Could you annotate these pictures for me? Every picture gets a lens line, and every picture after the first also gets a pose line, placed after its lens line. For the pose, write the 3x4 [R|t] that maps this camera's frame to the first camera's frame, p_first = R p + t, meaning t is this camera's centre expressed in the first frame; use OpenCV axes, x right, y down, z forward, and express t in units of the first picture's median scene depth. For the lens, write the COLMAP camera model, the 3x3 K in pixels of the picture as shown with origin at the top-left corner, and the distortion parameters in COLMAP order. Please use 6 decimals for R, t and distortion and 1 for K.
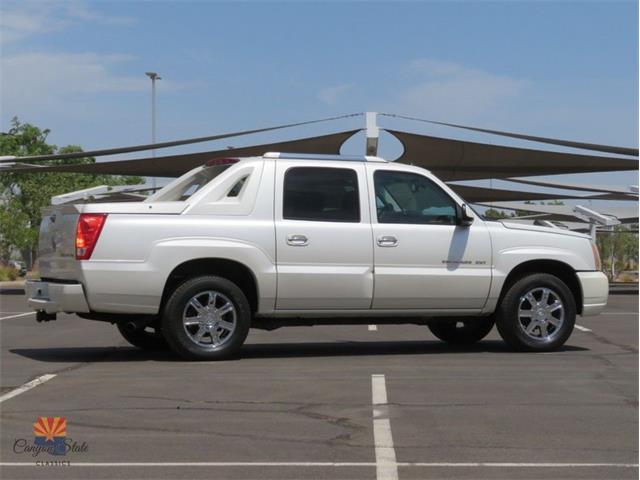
lens RADIAL K [[1698.7, 0, 320.0], [0, 1698.7, 240.0], [0, 0, 1]] dist [0.052210, -0.547194]
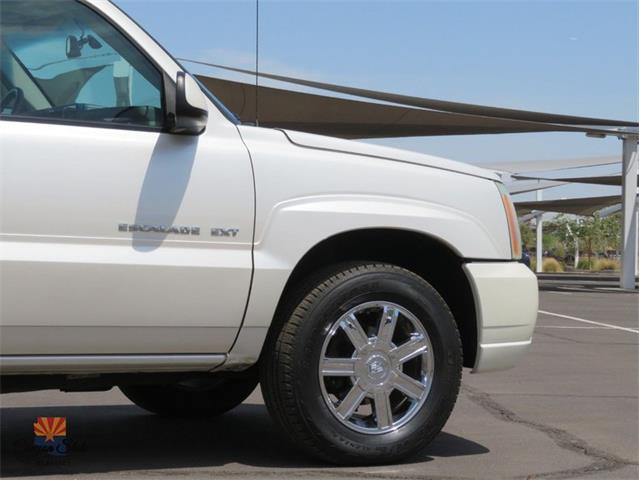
lens RADIAL K [[1798.9, 0, 320.0], [0, 1798.9, 240.0], [0, 0, 1]] dist [-0.006073, 0.196016]
pose [[0.992165, 0.021606, 0.123052, 0.066121], [-0.022988, 0.999687, 0.009821, 0.010424], [-0.122801, -0.012573, 0.992352, 0.597315]]
